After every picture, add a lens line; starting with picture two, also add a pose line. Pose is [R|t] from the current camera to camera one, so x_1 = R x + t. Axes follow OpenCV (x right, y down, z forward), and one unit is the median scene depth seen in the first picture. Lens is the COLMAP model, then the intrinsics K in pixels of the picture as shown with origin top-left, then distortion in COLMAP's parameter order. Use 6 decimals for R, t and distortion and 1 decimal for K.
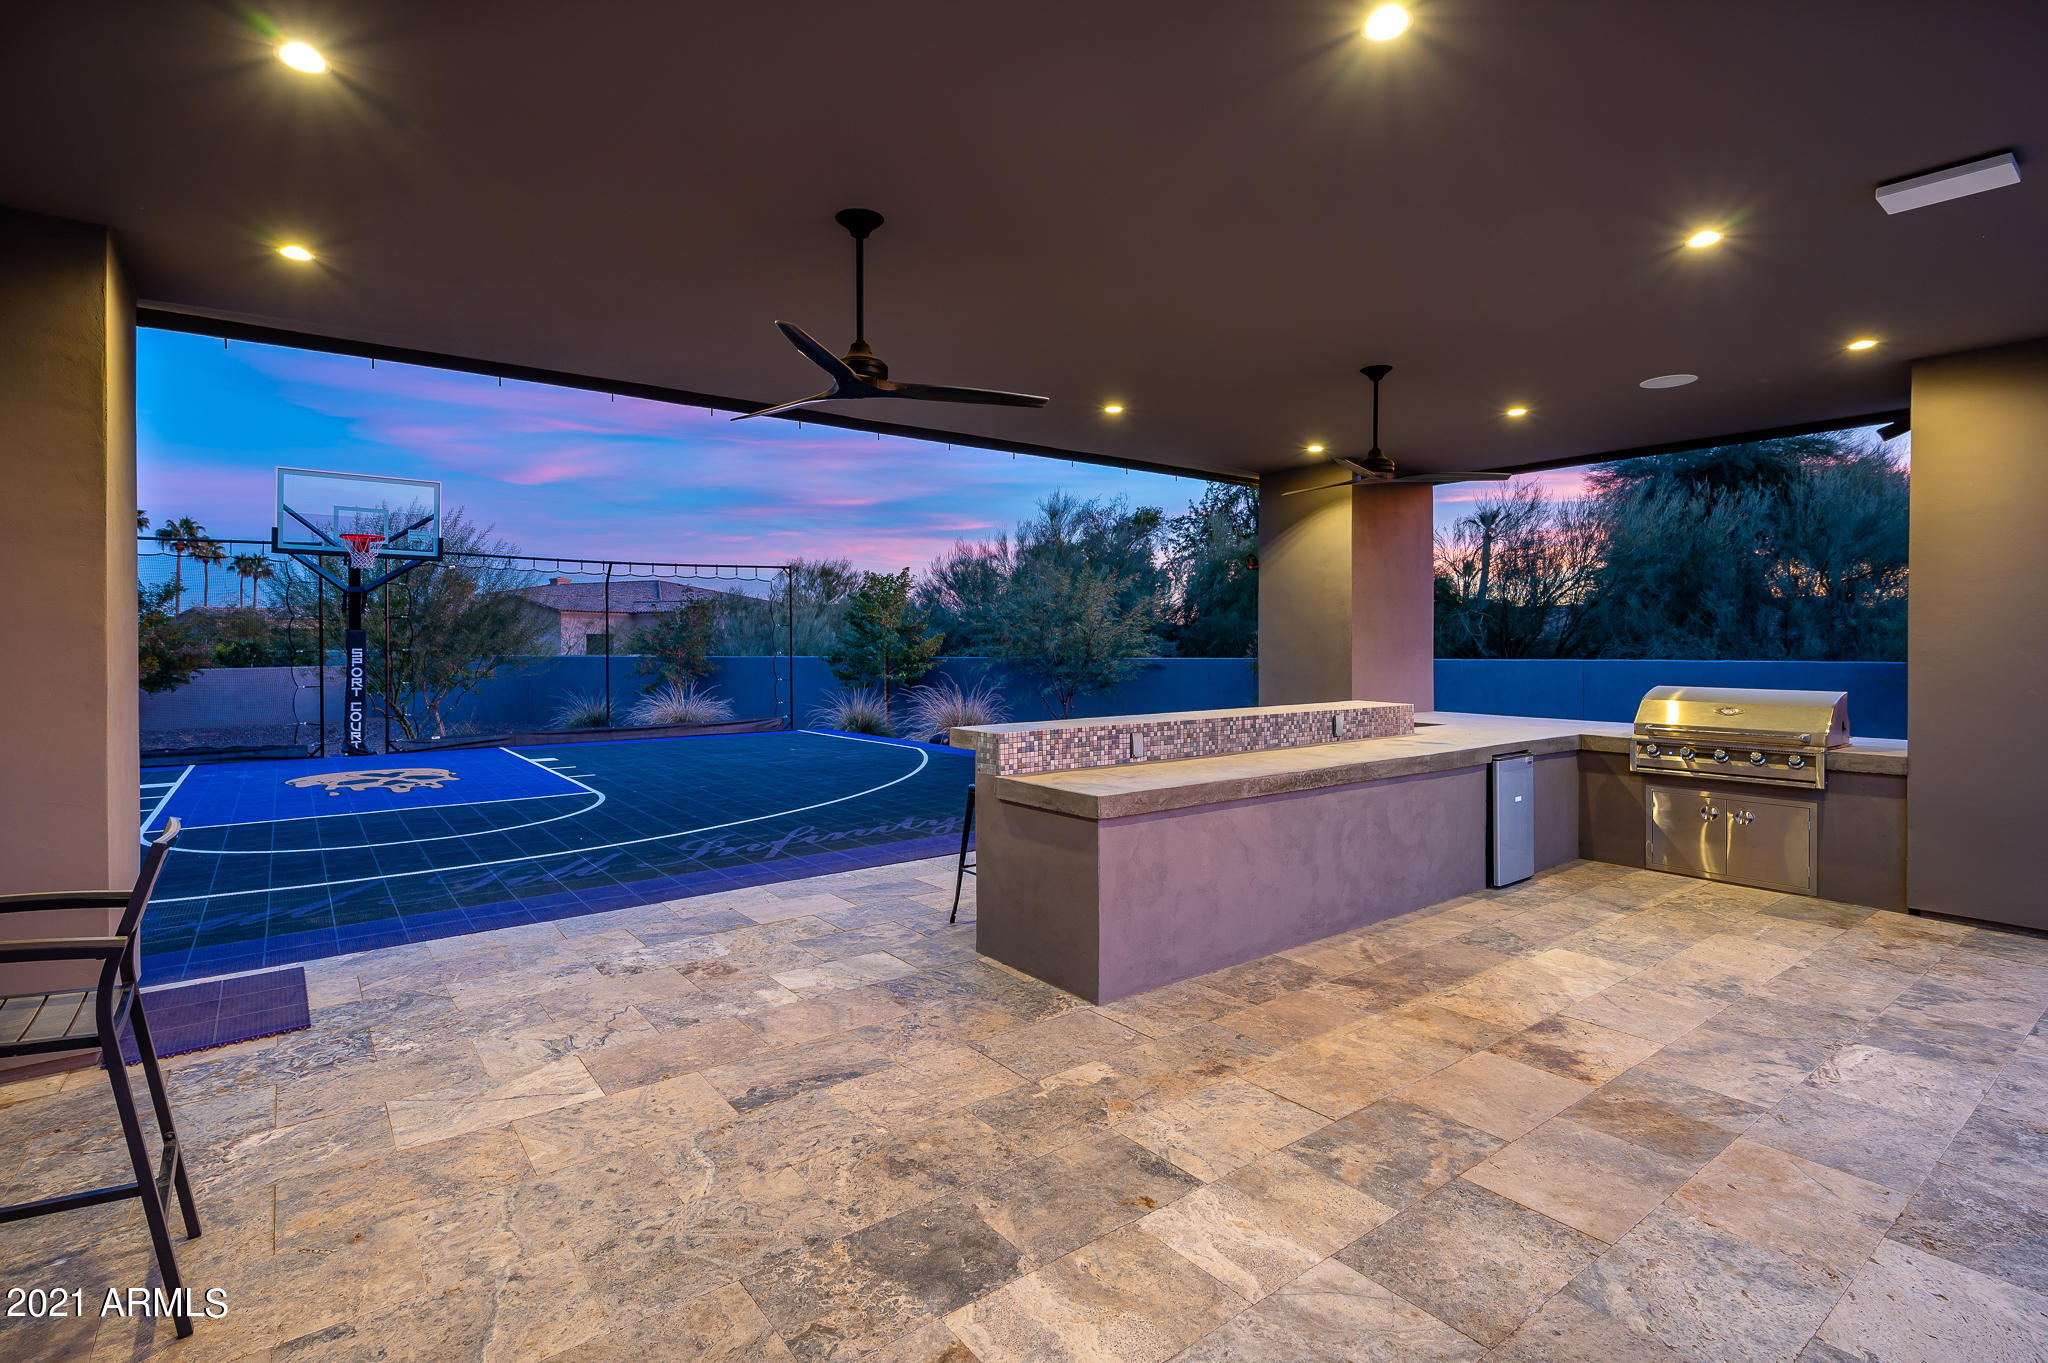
lens RADIAL K [[970.3, 0, 1014.5], [0, 970.3, 644.2], [0, 0, 1]] dist [-0.000607, -0.000120]
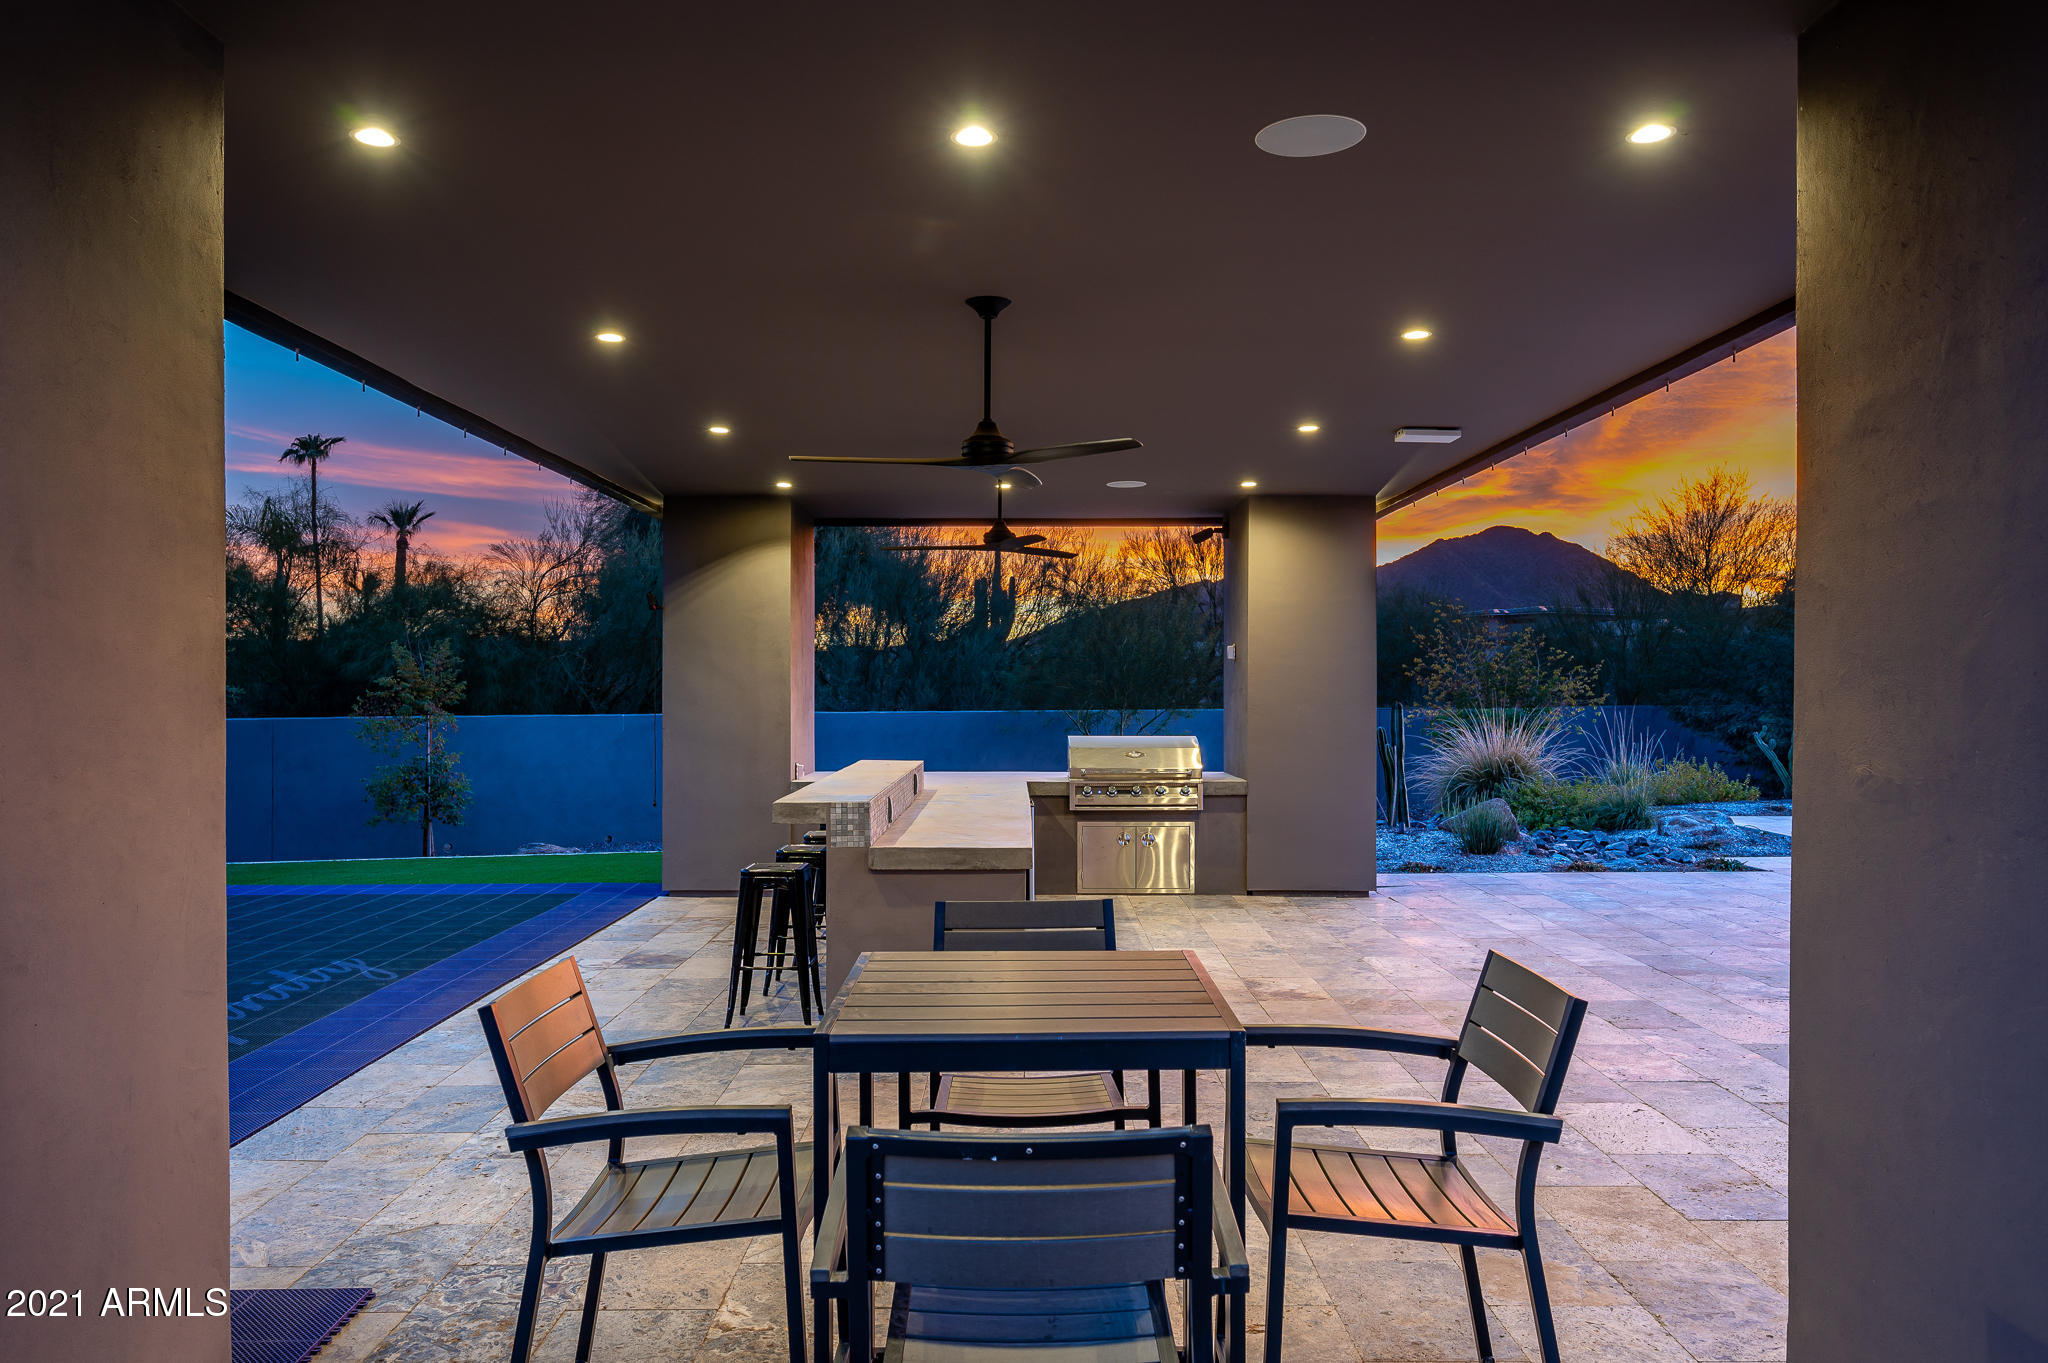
lens RADIAL K [[1430.2, 0, 1024.0], [0, 1430.2, 681.5], [0, 0, 1]] dist [-0.003013, -0.000749]
pose [[0.598859, 0.004174, 0.800844, -0.349600], [0.001152, 0.999981, -0.006073, -0.005688], [-0.800854, 0.004560, 0.598842, 0.013653]]
